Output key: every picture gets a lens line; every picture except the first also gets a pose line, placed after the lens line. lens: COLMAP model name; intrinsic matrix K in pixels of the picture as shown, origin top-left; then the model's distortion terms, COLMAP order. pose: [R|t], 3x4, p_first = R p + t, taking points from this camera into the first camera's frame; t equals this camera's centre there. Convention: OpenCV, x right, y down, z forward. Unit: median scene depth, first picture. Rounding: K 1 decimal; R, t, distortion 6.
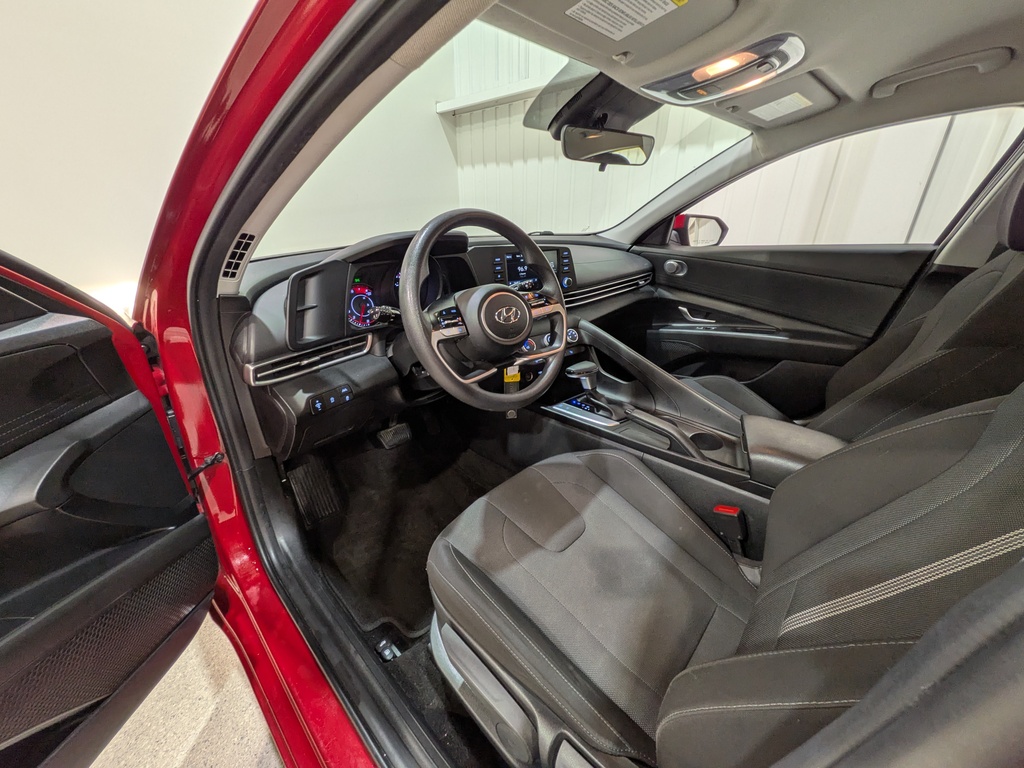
lens RADIAL K [[409.2, 0, 512.0], [0, 409.2, 384.0], [0, 0, 1]] dist [-0.000758, -0.000015]
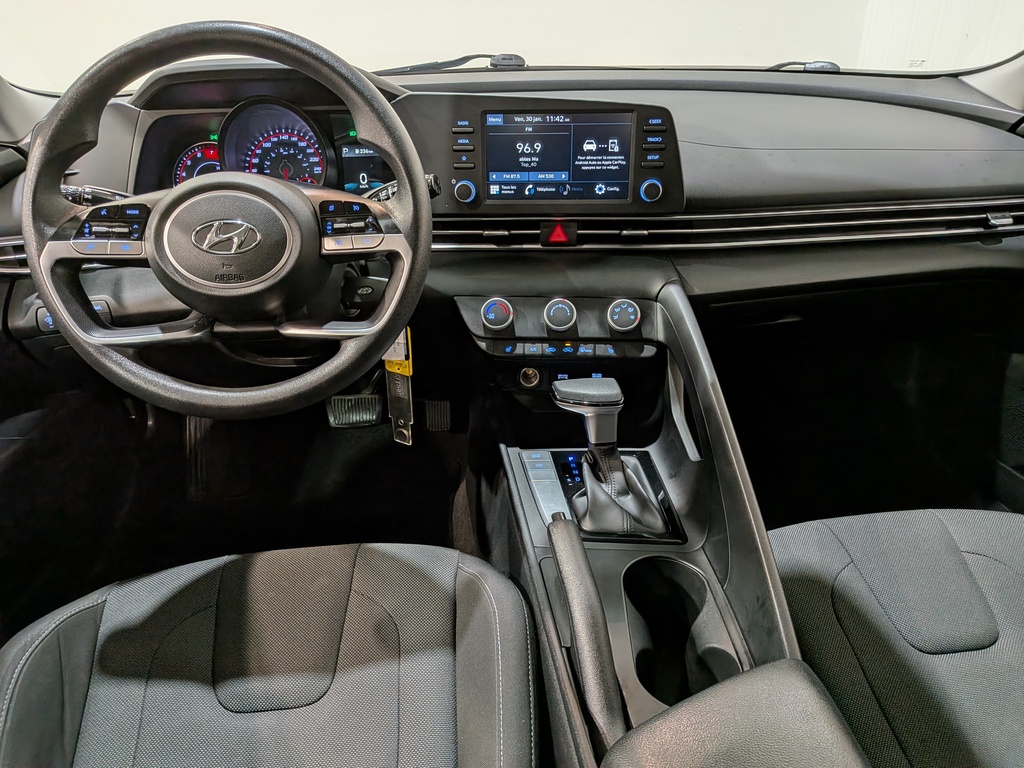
lens RADIAL K [[730.1, 0, 512.0], [0, 730.1, 384.0], [0, 0, 1]] dist [0.076388, -0.132976]
pose [[0.773197, 0.288019, -0.564988, 0.538398], [-0.244507, 0.957427, 0.153462, -0.143632], [0.585134, 0.019487, 0.810702, 0.309533]]
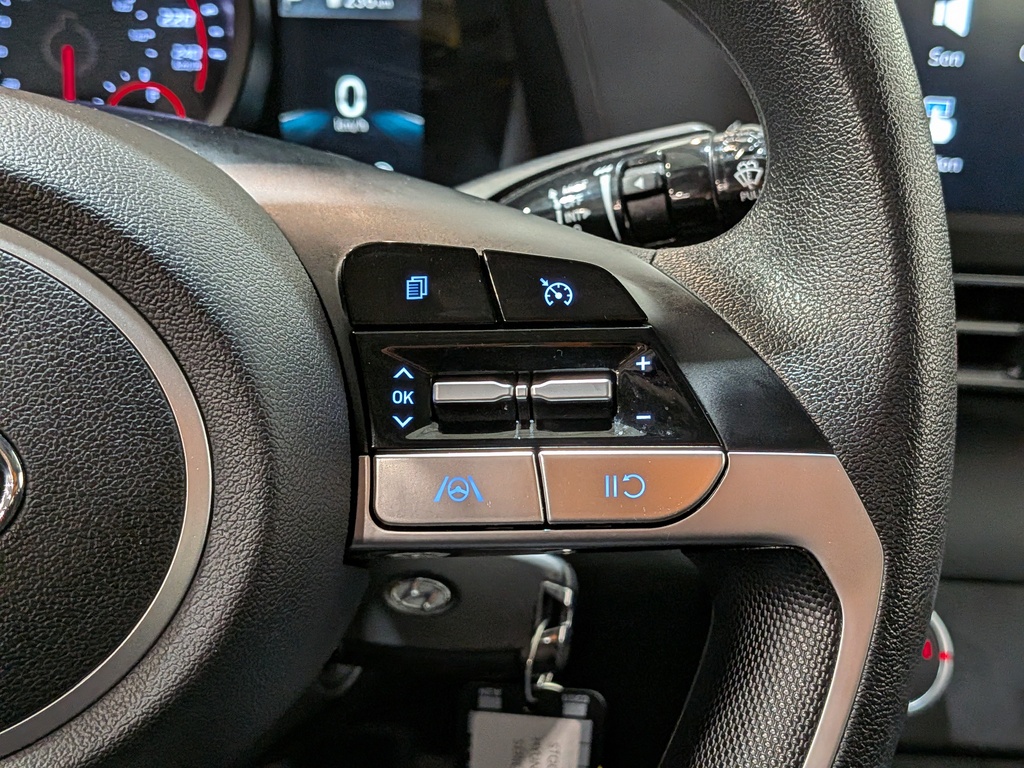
lens RADIAL K [[1499.0, 0, 530.8], [0, 1499.0, 391.7], [0, 0, 1]] dist [0.086133, -0.036130]
pose [[0.800945, 0.281213, -0.528588, 0.164413], [-0.292546, 0.954087, 0.064301, -0.157689], [0.522402, 0.103135, 0.846439, 0.539210]]
